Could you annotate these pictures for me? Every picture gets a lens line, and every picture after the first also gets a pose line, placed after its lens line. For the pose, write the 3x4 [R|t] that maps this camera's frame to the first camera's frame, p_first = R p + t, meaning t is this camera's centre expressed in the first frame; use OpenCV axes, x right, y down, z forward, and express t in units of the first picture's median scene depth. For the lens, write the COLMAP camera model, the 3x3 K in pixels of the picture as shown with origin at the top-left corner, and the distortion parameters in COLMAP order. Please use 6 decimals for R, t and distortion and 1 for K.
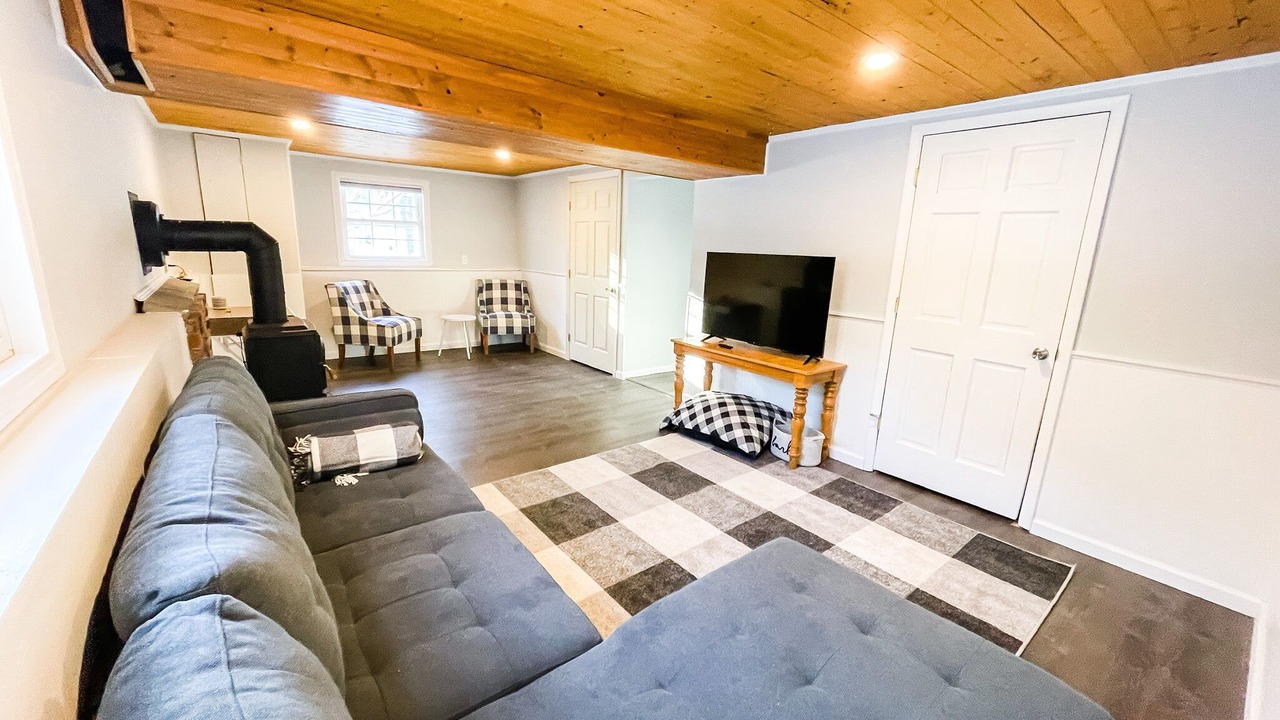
lens RADIAL K [[514.6, 0, 649.5], [0, 514.6, 363.2], [0, 0, 1]] dist [-0.008464, 0.000761]
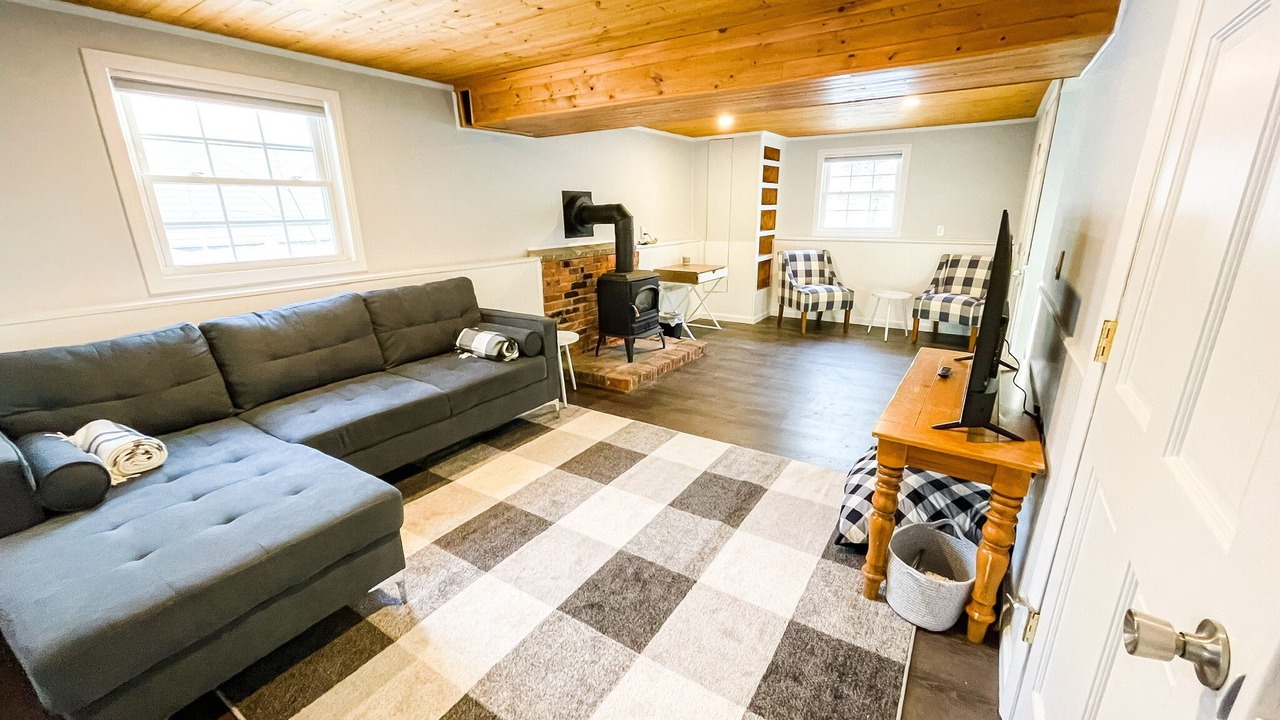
lens RADIAL K [[514.6, 0, 649.4], [0, 514.6, 363.3], [0, 0, 1]] dist [-0.008464, 0.000761]
pose [[0.304727, 0.230091, -0.924229, 0.422648], [-0.187514, 0.965882, 0.178635, -0.060919], [0.933799, 0.118871, 0.337475, 0.352241]]
